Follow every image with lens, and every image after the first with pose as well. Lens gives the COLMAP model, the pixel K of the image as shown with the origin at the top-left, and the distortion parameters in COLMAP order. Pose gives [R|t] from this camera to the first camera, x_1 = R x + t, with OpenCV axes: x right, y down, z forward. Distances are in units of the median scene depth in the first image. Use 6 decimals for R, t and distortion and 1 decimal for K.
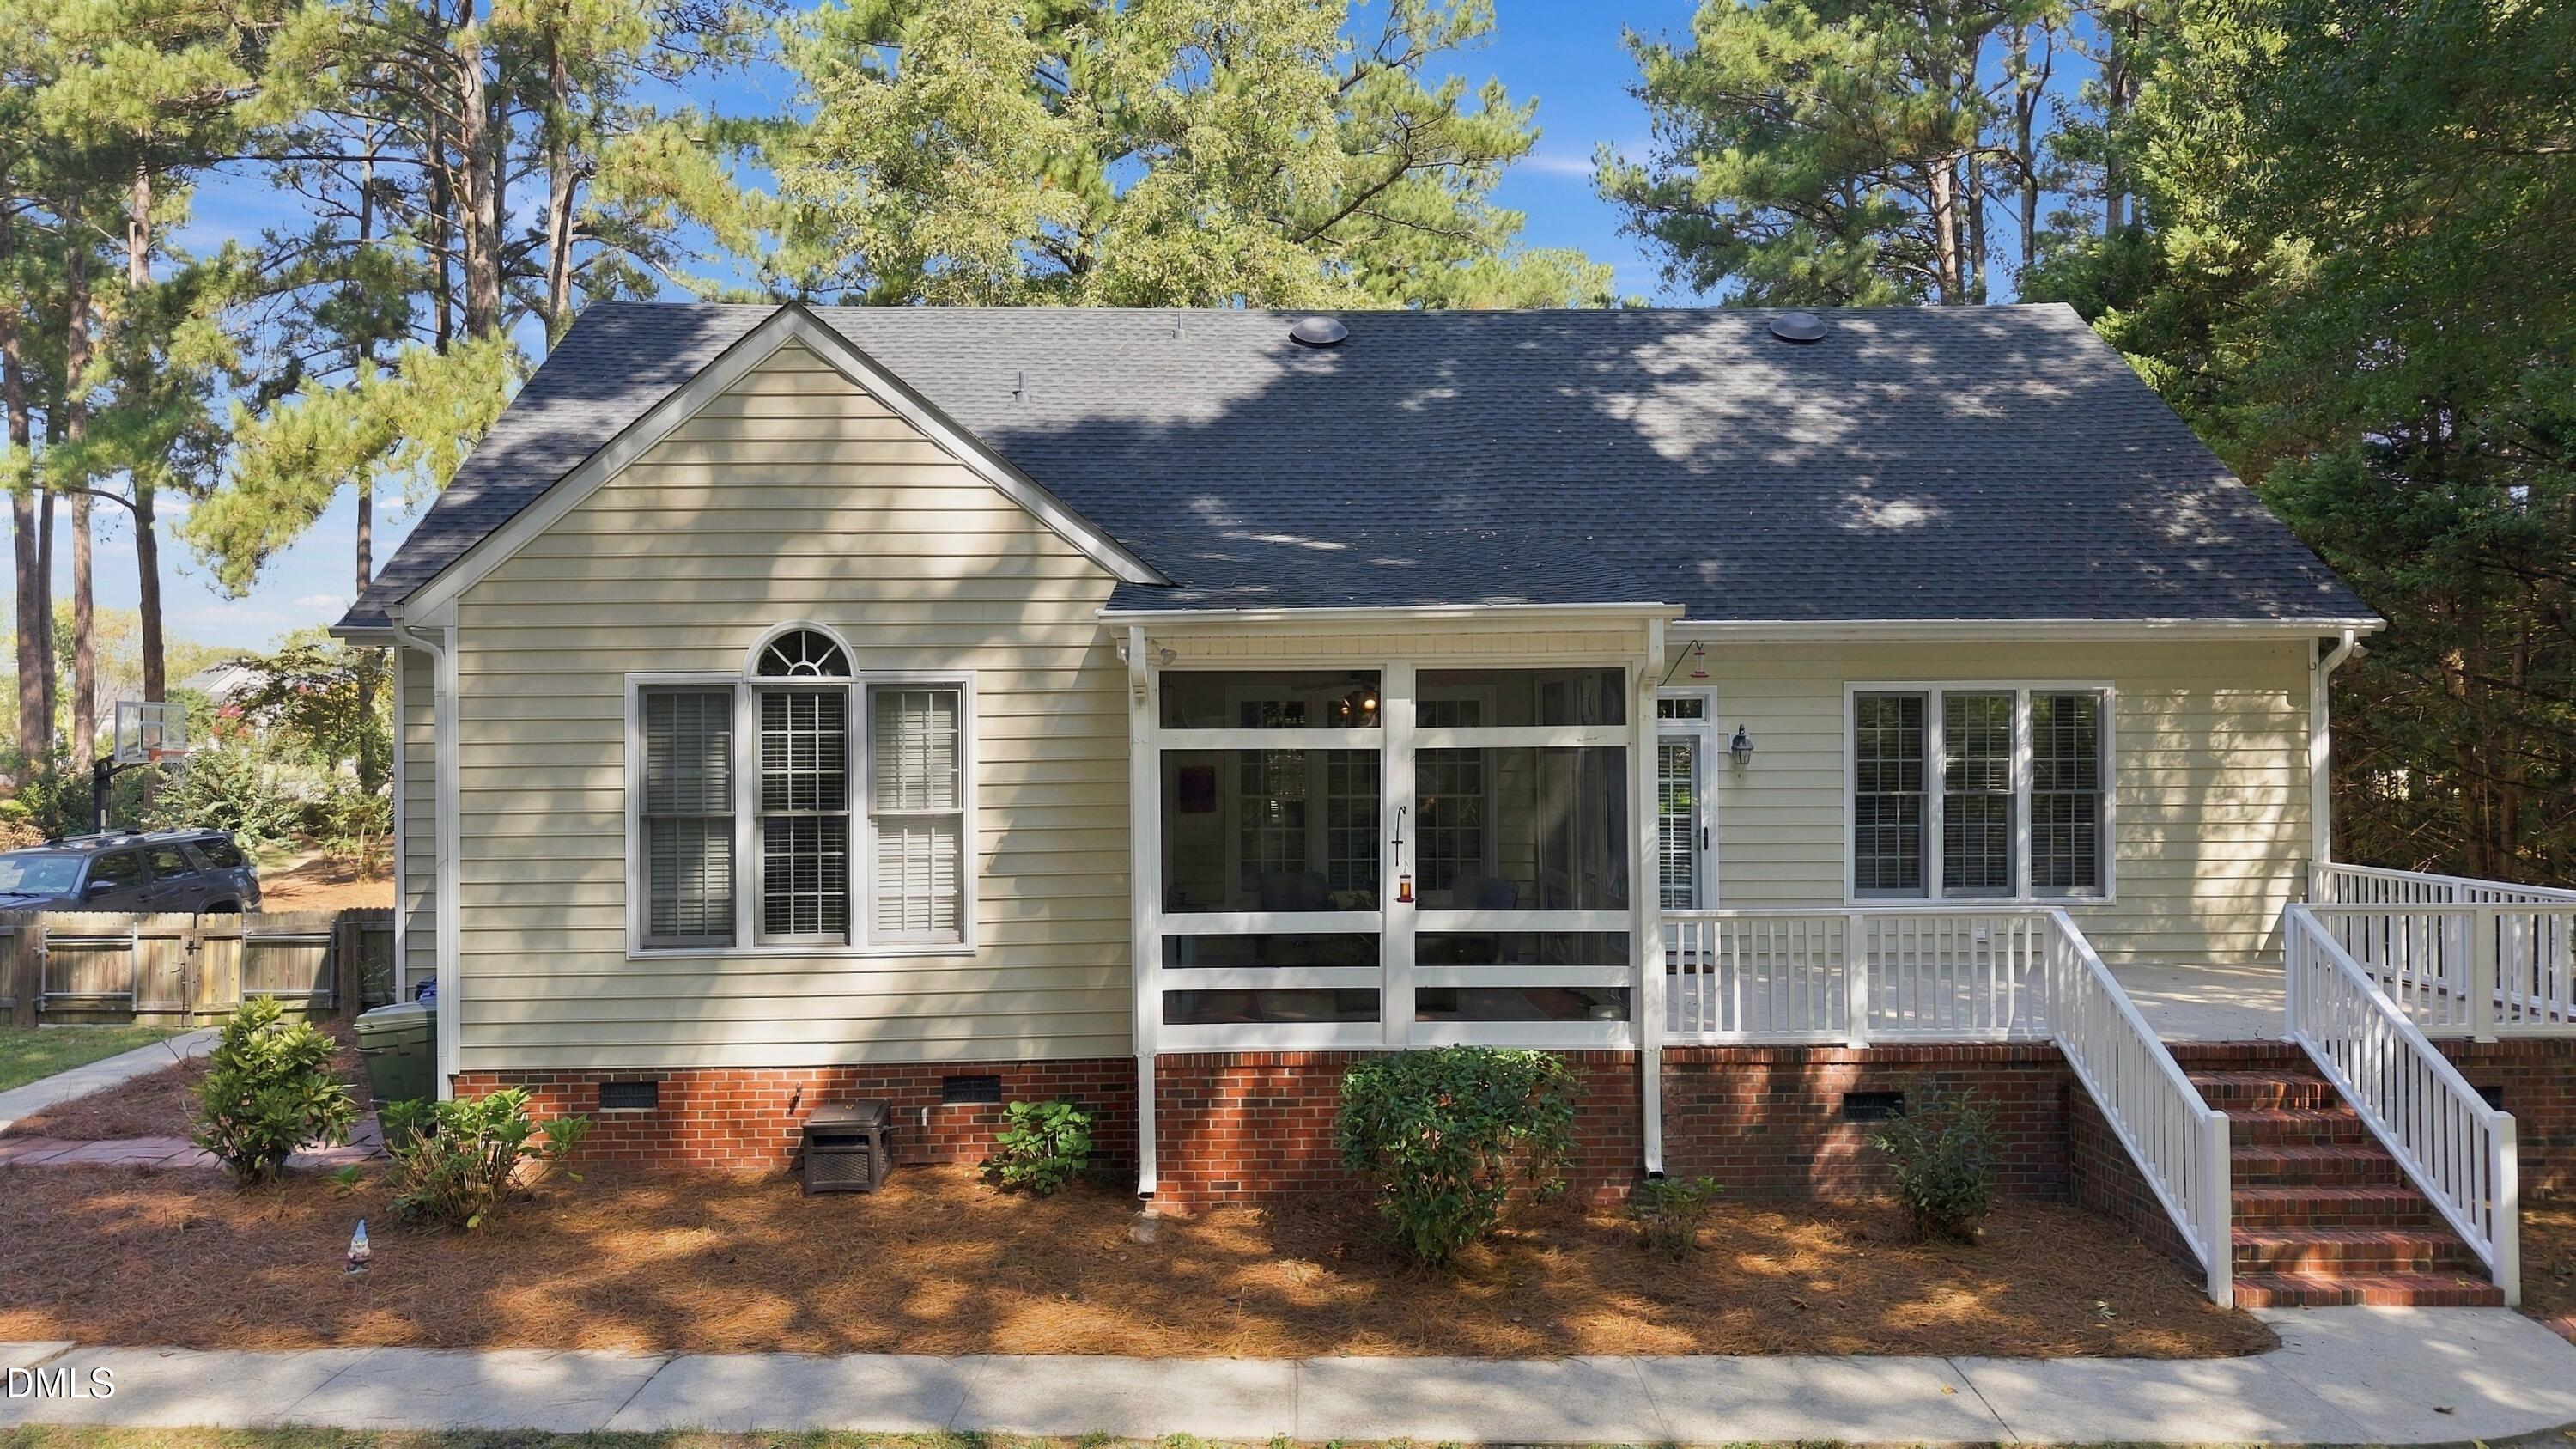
lens RADIAL K [[1766.9, 0, 1288.0], [0, 1766.9, 724.5], [0, 0, 1]] dist [0.107698, -0.289129]
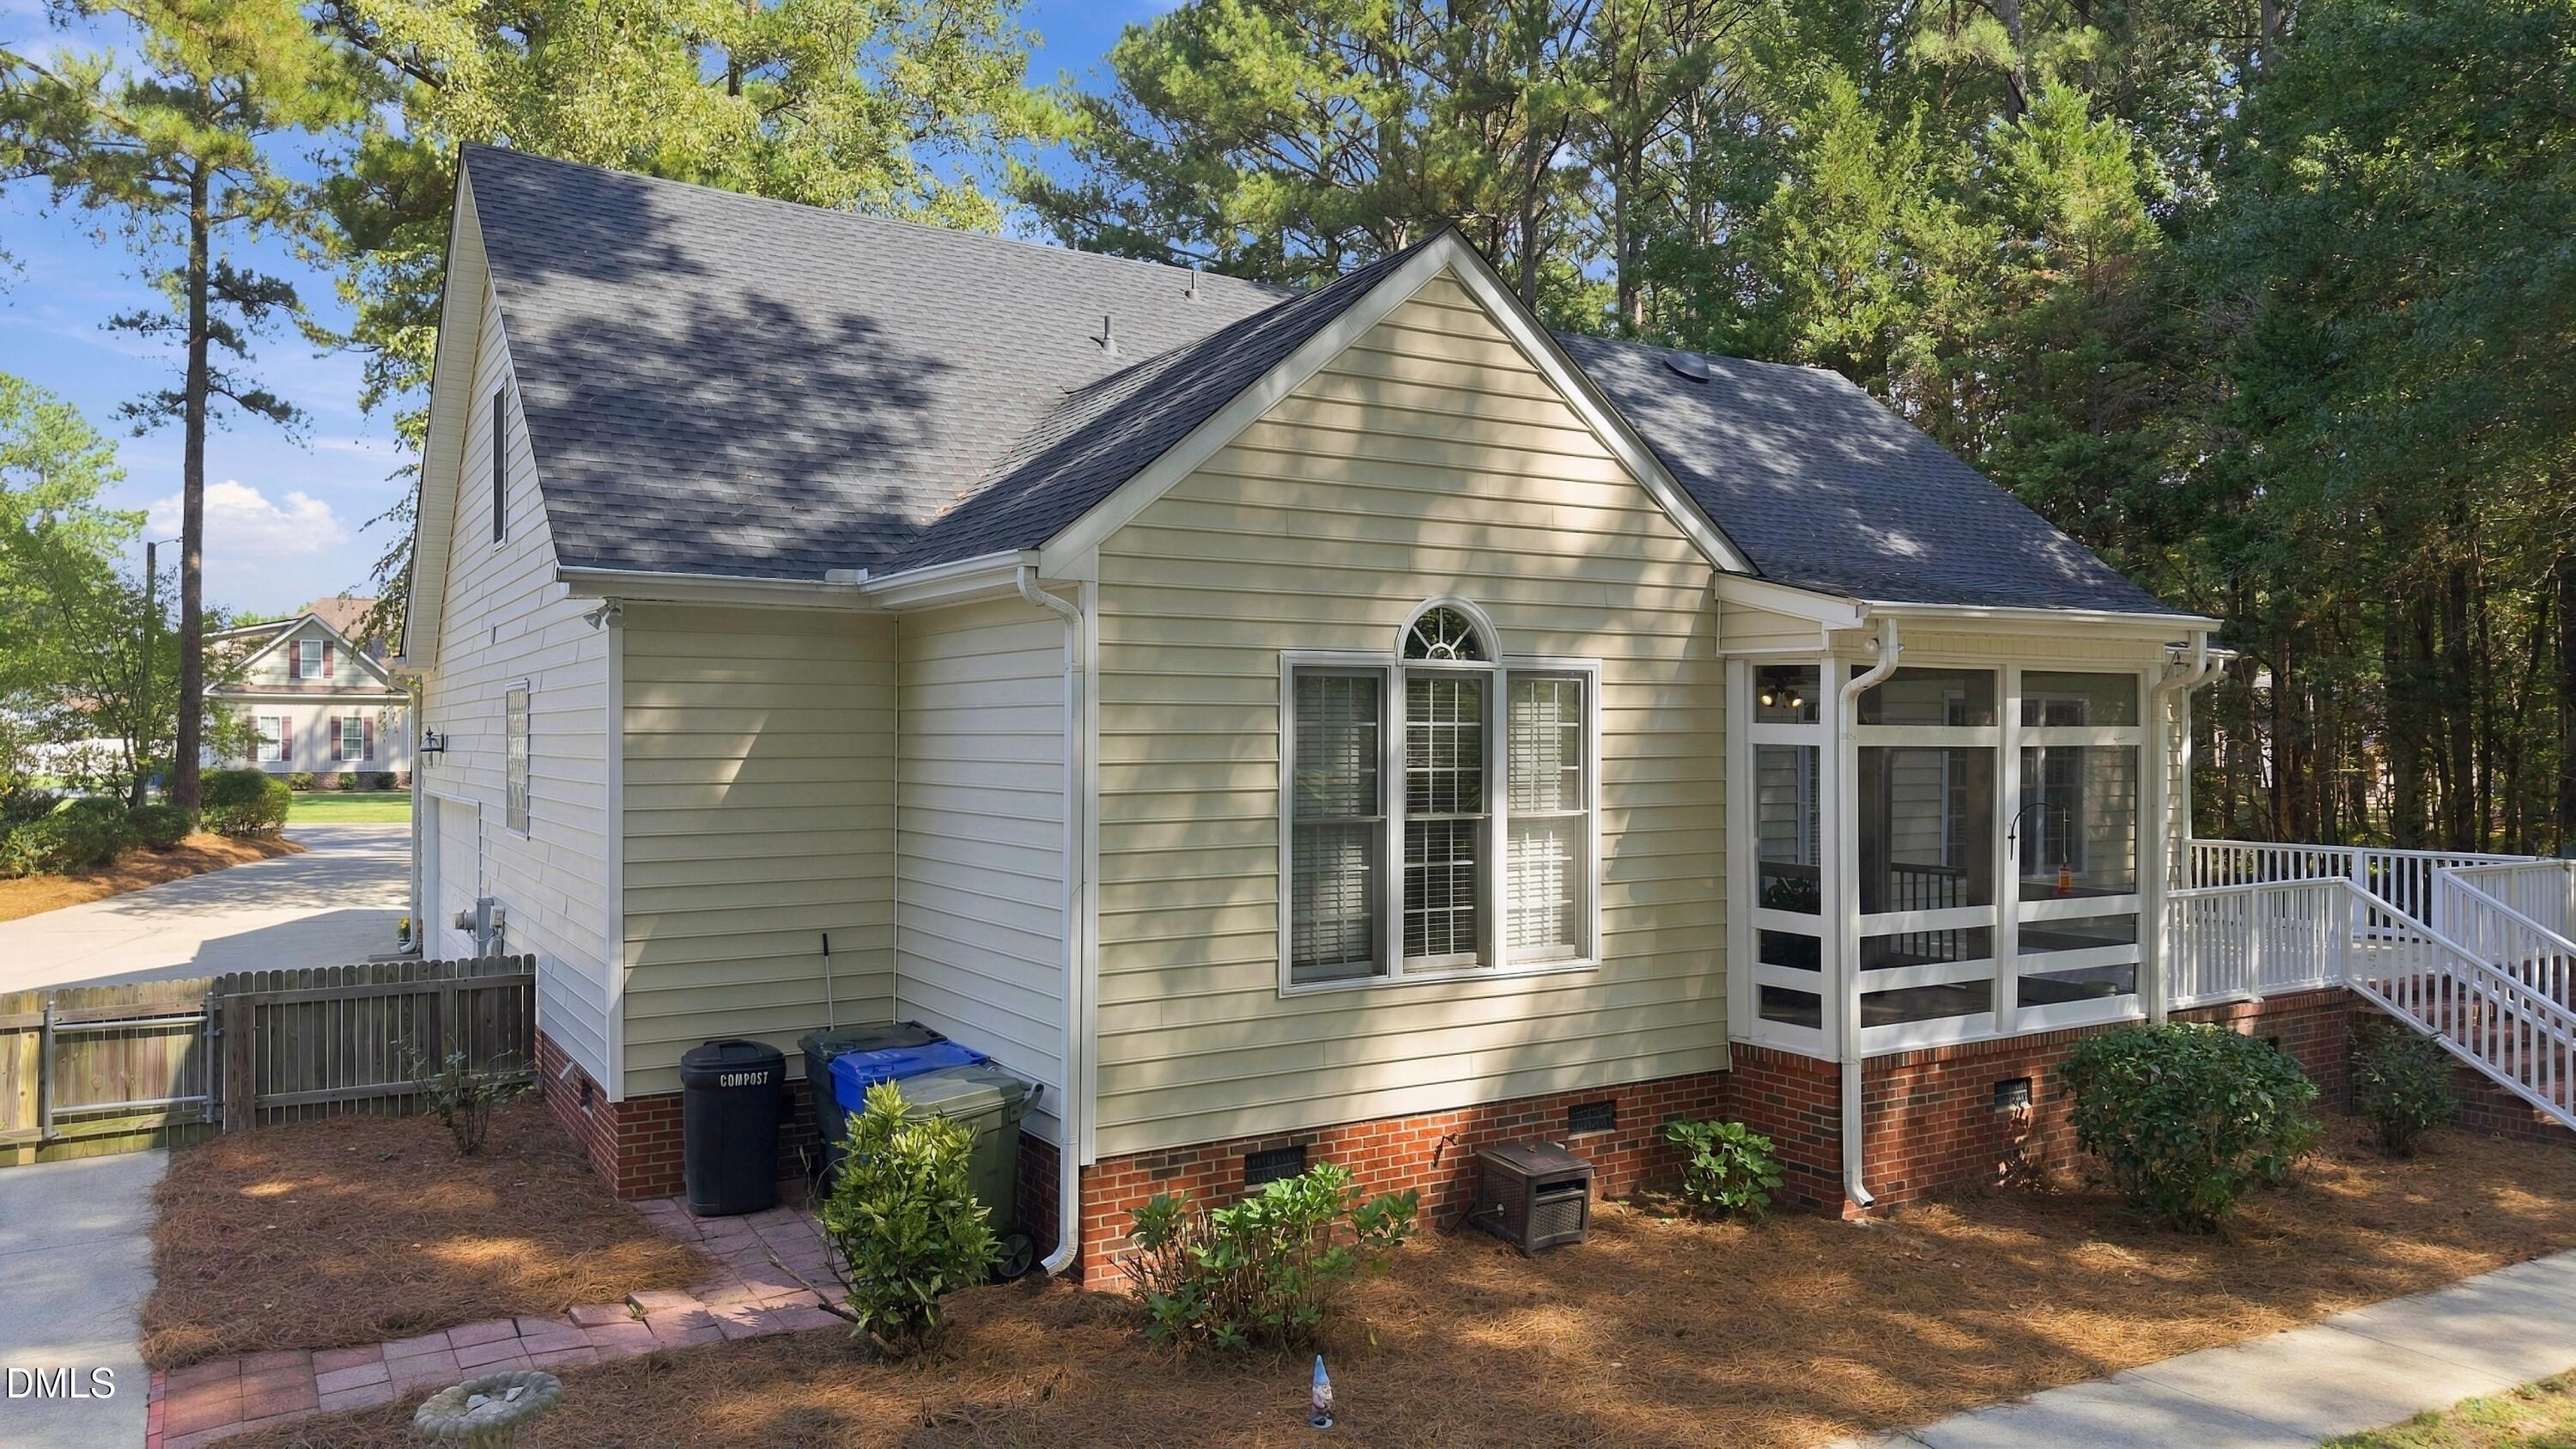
lens RADIAL K [[1772.8, 0, 1288.0], [0, 1772.8, 724.5], [0, 0, 1]] dist [0.056083, -0.086645]
pose [[0.861931, 0.010775, 0.506911, -0.779648], [-0.010116, 0.999941, -0.004056, 0.008830], [-0.506925, -0.001632, 0.861989, 0.293968]]
